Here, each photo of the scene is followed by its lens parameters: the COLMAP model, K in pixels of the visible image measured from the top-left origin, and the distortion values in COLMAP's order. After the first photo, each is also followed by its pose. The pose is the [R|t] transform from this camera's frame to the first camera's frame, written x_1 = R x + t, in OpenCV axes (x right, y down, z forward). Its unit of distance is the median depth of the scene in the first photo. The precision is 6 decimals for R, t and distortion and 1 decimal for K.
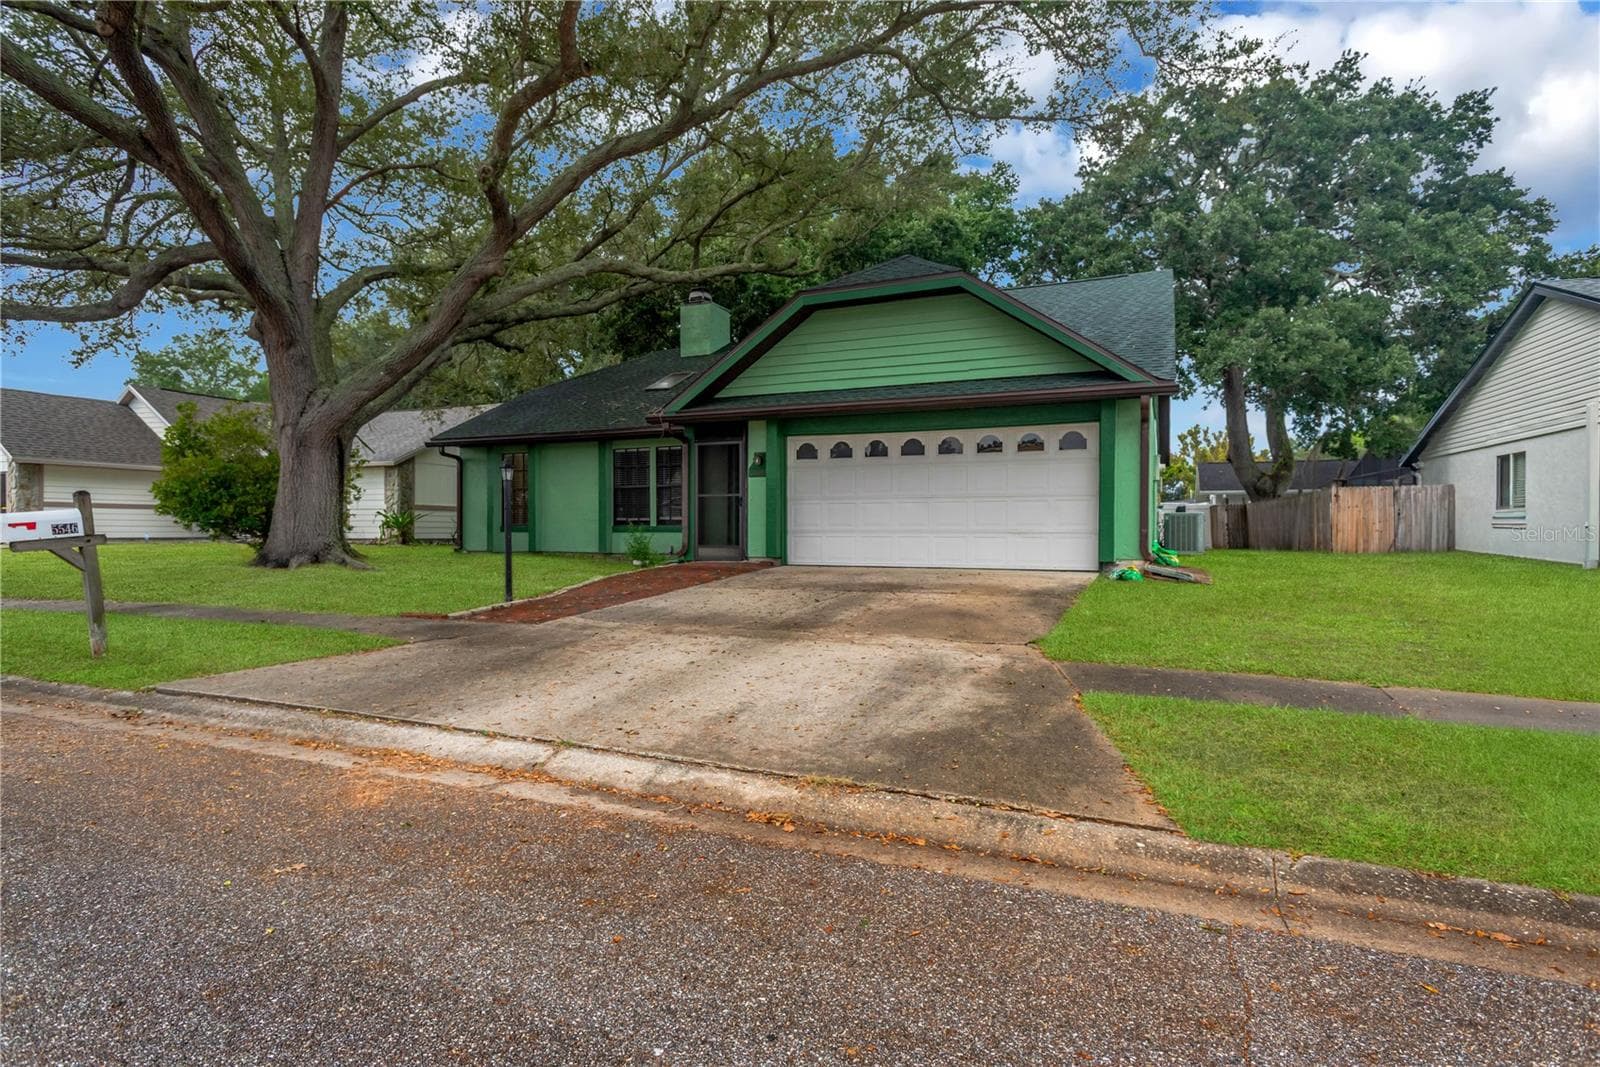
lens RADIAL K [[756.5, 0, 805.6], [0, 756.5, 530.7], [0, 0, 1]] dist [0.012801, -0.000189]
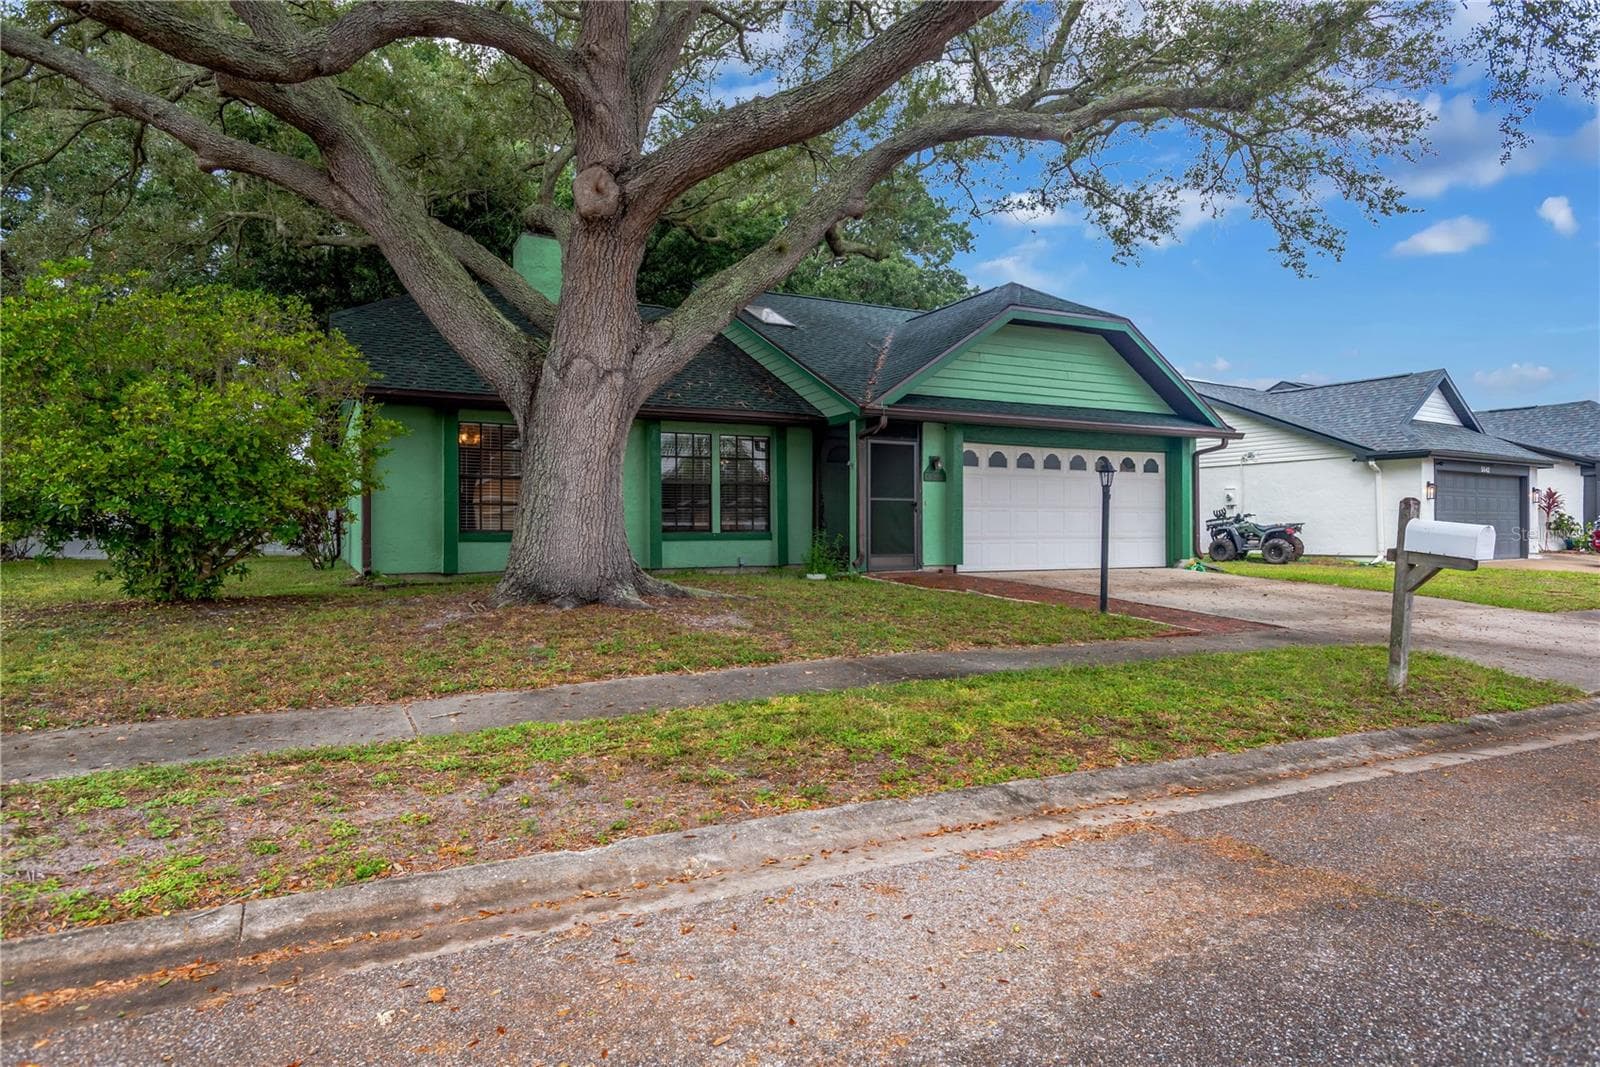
lens RADIAL K [[756.5, 0, 805.6], [0, 756.5, 530.7], [0, 0, 1]] dist [0.012801, -0.000189]
pose [[0.697702, -0.009711, 0.716323, -0.875286], [0.005076, 0.999950, 0.008612, -0.018428], [-0.716370, -0.002373, 0.697716, 0.452284]]
